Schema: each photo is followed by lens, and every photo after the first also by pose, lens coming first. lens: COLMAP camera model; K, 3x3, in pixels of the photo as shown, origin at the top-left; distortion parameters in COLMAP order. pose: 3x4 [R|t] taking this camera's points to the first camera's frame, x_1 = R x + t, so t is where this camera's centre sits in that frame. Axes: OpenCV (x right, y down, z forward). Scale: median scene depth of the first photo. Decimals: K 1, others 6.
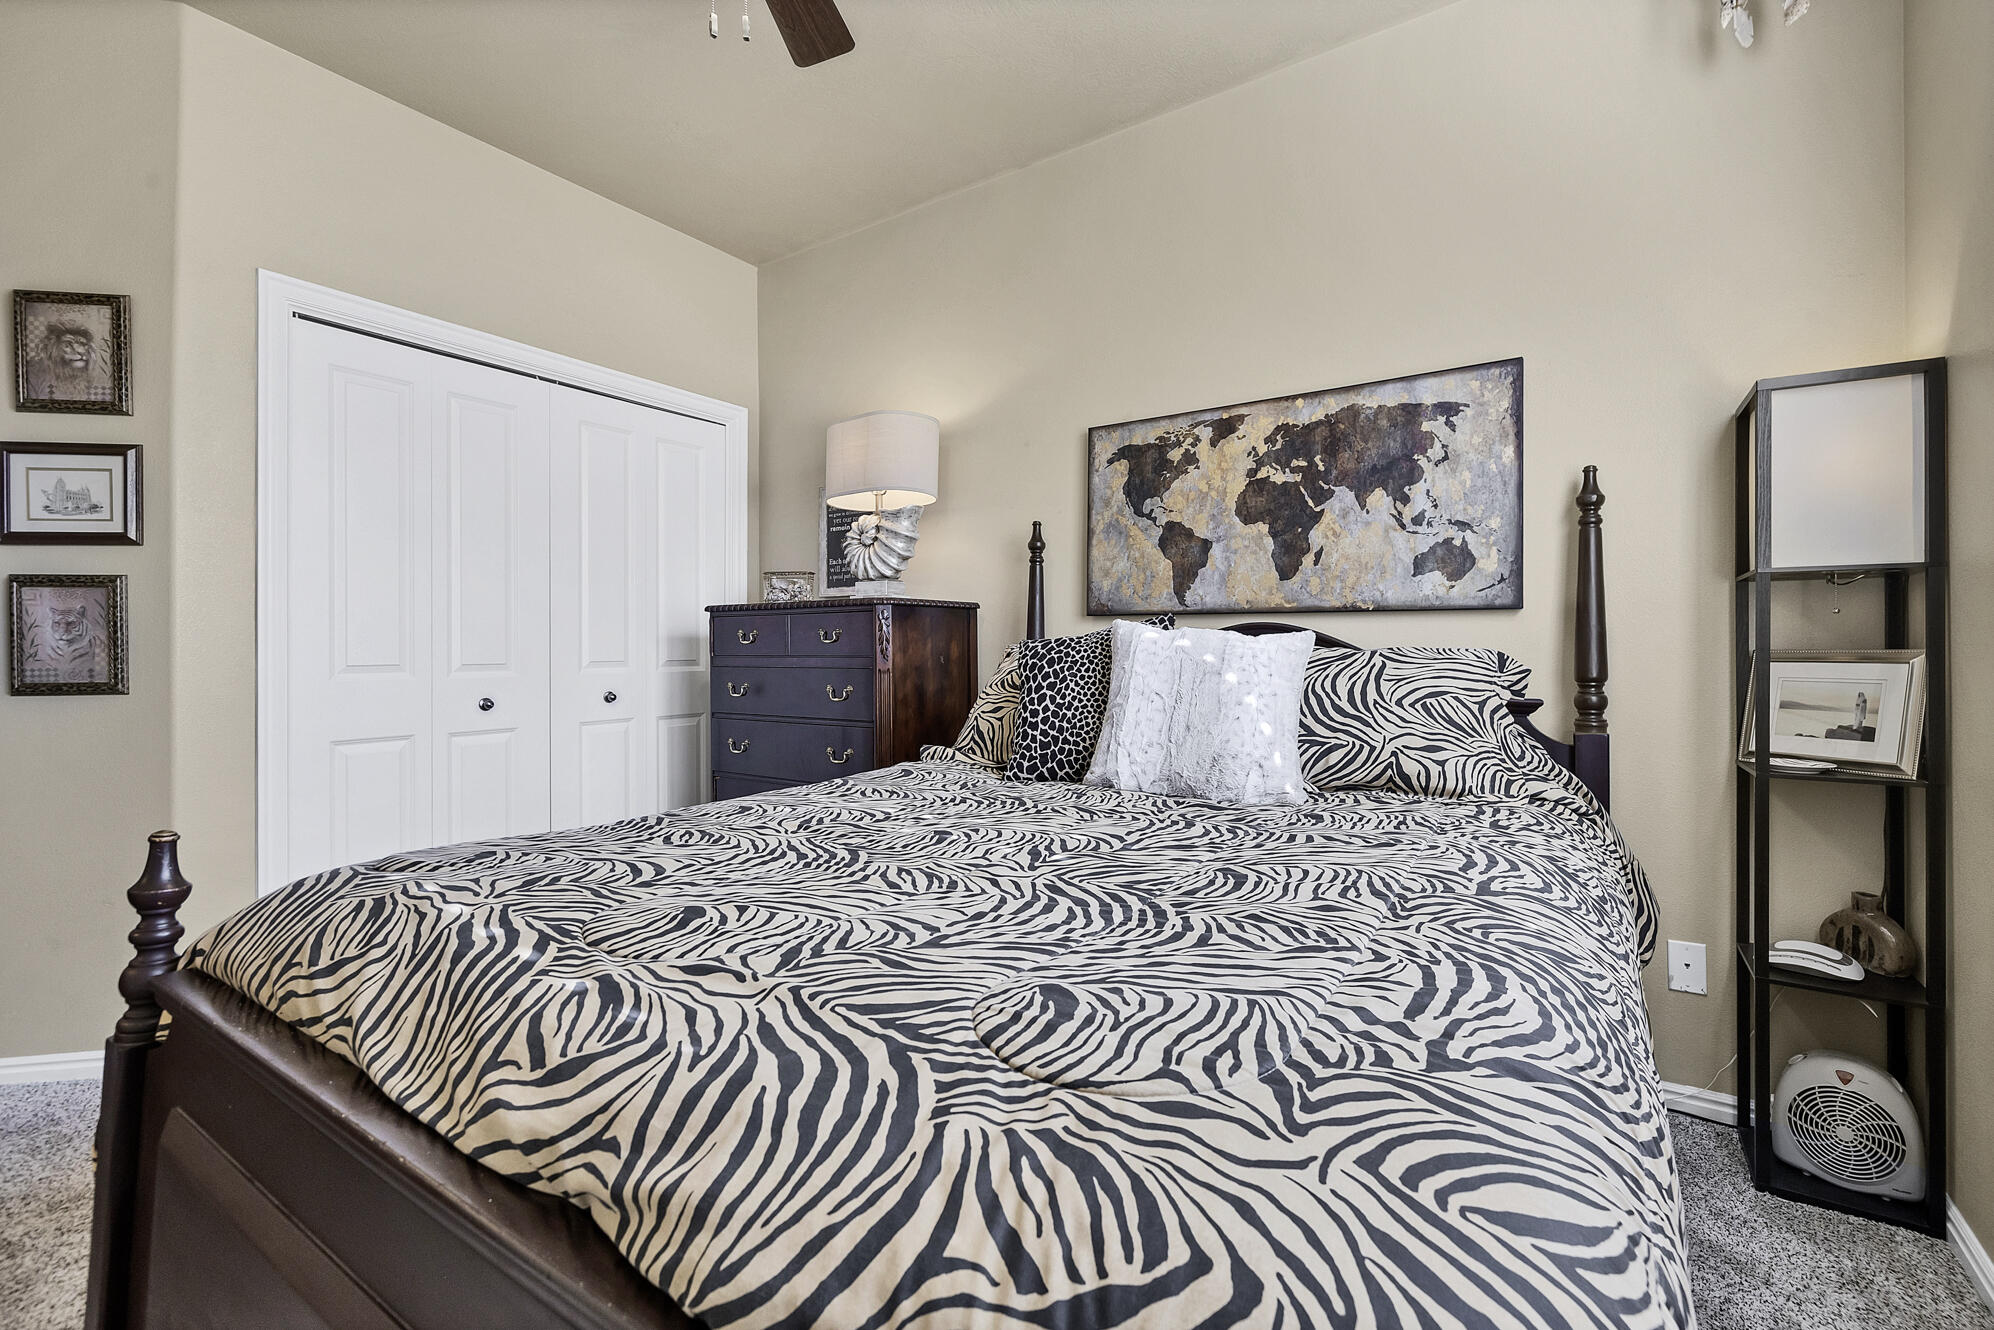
lens RADIAL K [[868.7, 0, 996.9], [0, 868.7, 650.5], [0, 0, 1]] dist [0.000017, 0.000157]
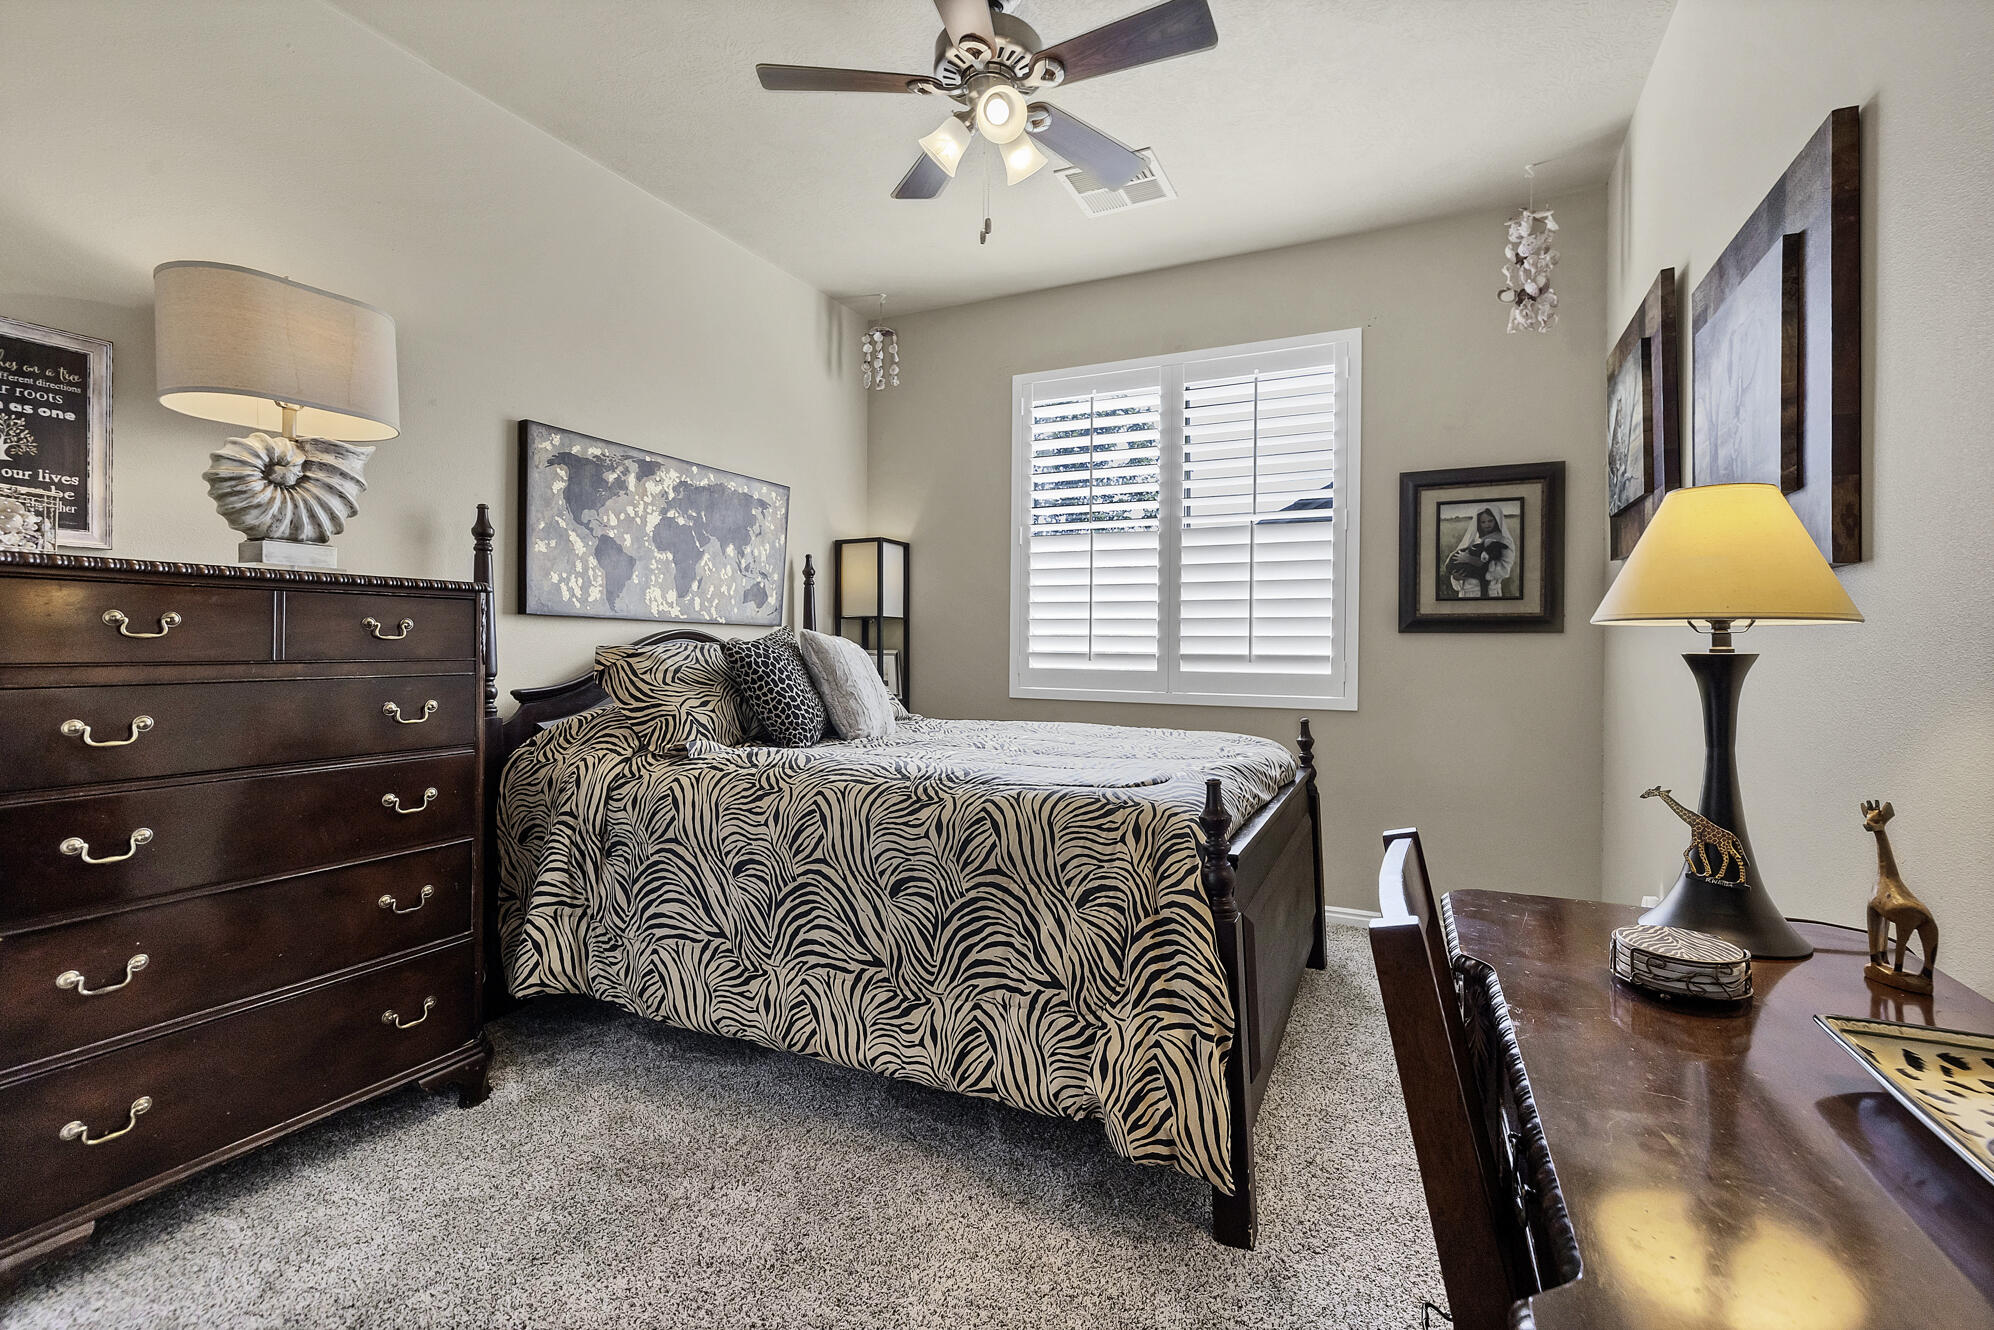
lens RADIAL K [[868.7, 0, 998.0], [0, 868.7, 656.6], [0, 0, 1]] dist [0.000017, 0.000157]
pose [[-0.136275, -0.001440, 0.990670, -1.041763], [0.007267, 0.999971, 0.002453, 0.009345], [-0.990644, 0.007534, -0.136260, 0.695491]]
